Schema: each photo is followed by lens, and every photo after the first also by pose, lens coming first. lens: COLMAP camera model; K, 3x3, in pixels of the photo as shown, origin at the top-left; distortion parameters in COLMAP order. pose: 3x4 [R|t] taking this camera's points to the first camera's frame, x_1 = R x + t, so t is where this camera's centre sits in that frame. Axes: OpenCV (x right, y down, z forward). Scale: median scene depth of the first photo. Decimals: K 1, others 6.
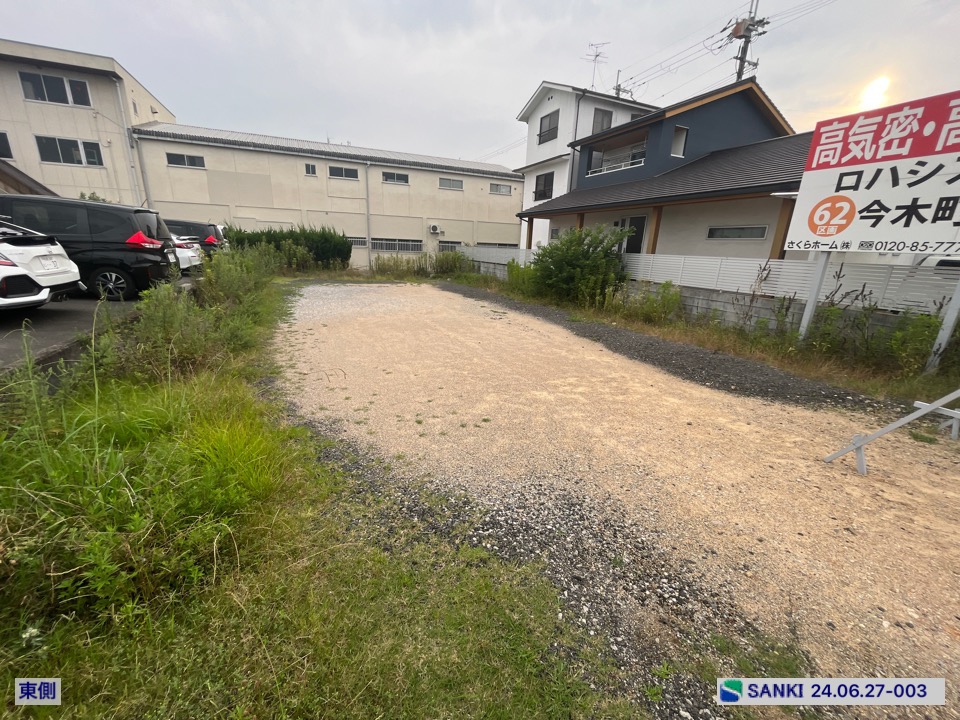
lens RADIAL K [[387.4, 0, 476.4], [0, 387.4, 362.8], [0, 0, 1]] dist [-0.003214, 0.000085]
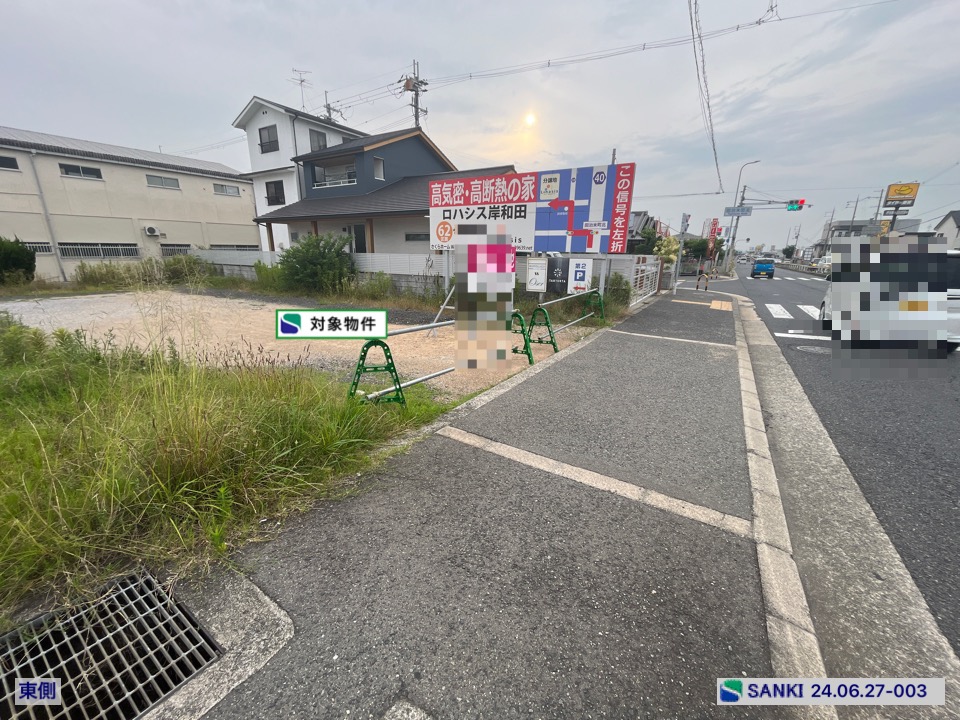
lens RADIAL K [[387.4, 0, 476.0], [0, 387.4, 362.4], [0, 0, 1]] dist [-0.003214, 0.000085]
pose [[0.823618, -0.185104, 0.536088, -0.036040], [0.181558, 0.981549, 0.059979, 0.055946], [-0.537299, 0.047931, 0.842029, -0.219932]]
